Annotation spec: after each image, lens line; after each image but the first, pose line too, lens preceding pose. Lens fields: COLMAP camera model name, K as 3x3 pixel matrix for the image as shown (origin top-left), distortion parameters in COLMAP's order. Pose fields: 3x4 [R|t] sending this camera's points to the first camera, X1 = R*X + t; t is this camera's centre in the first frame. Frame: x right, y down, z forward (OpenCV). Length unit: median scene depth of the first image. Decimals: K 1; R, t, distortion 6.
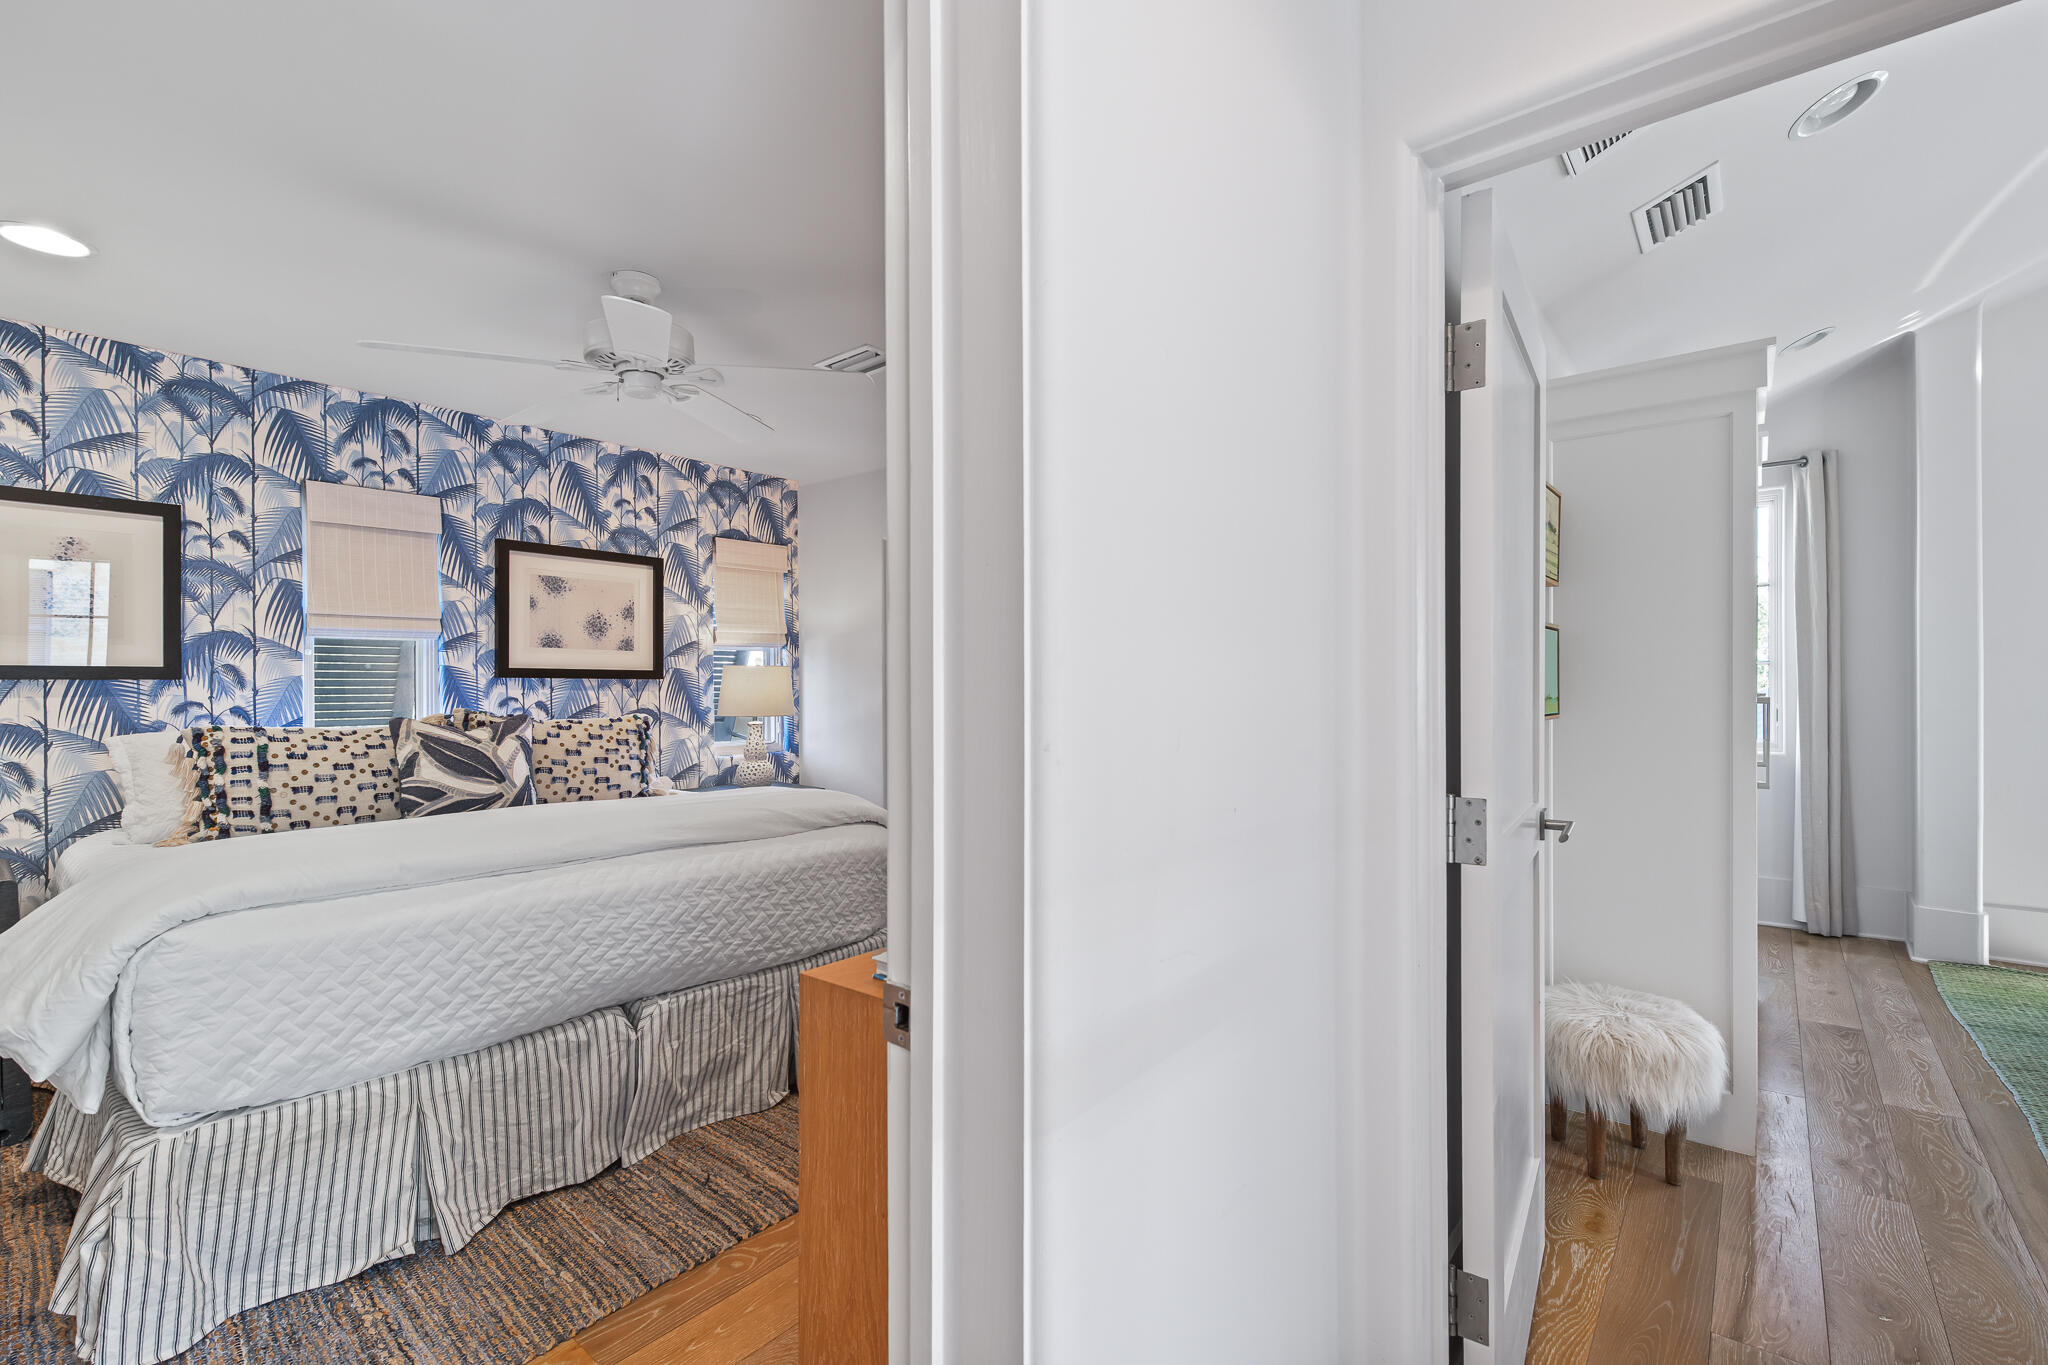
lens RADIAL K [[882.1, 0, 1015.4], [0, 882.1, 683.7], [0, 0, 1]] dist [0.003484, -0.001948]
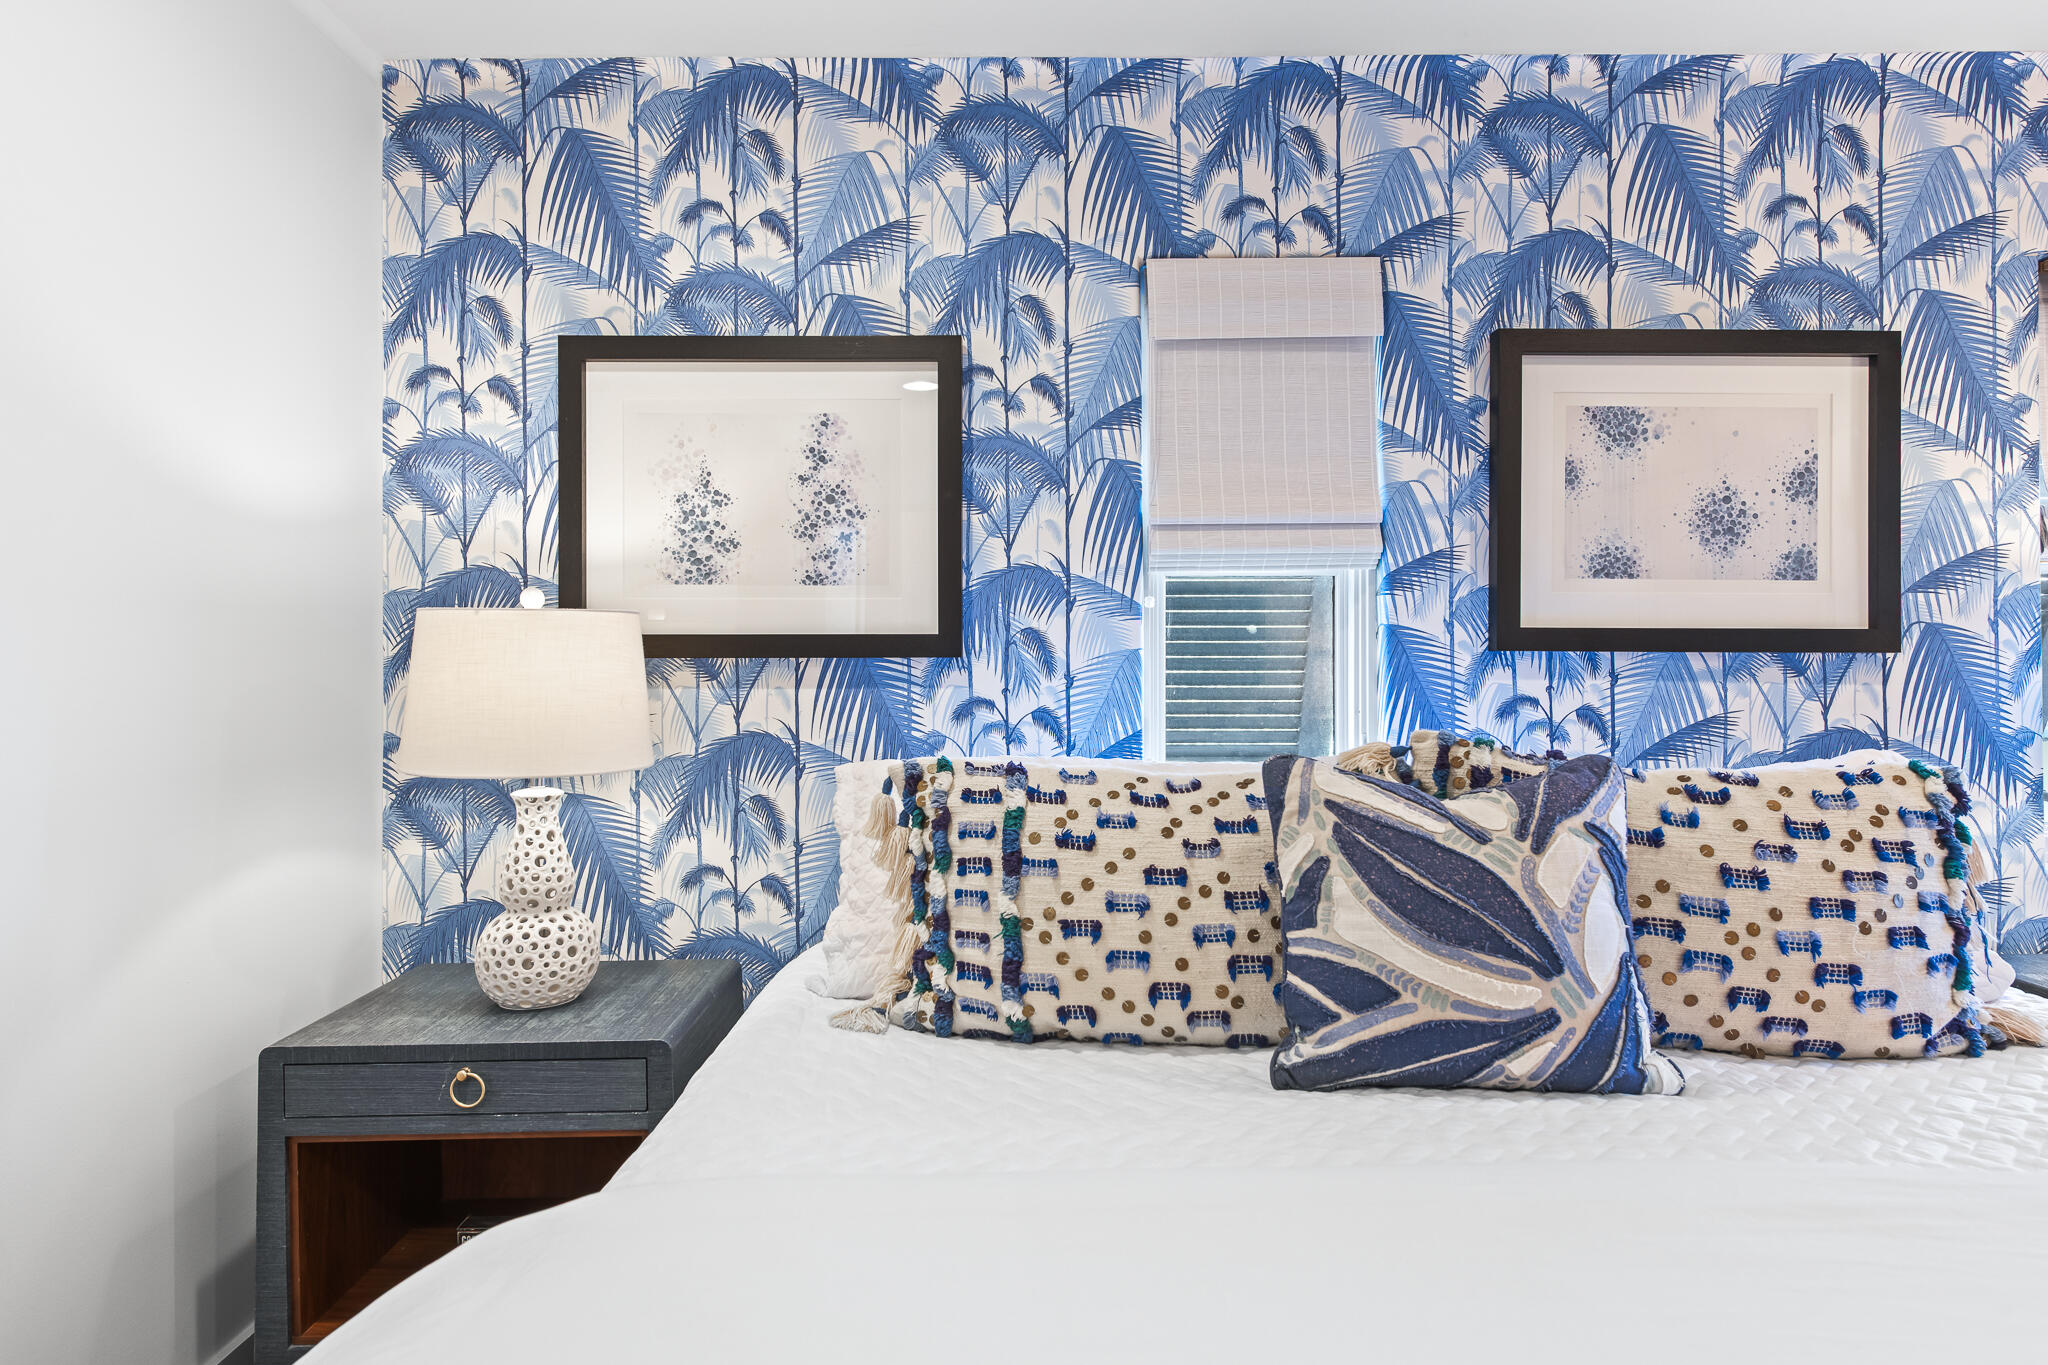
lens RADIAL K [[1174.4, 0, 1022.0], [0, 1174.4, 674.7], [0, 0, 1]] dist [0.004043, -0.000313]
pose [[0.644756, 0.005539, -0.764369, -0.339269], [0.000591, 0.999970, 0.007746, 0.000311], [0.764388, -0.005446, 0.644733, 0.517018]]
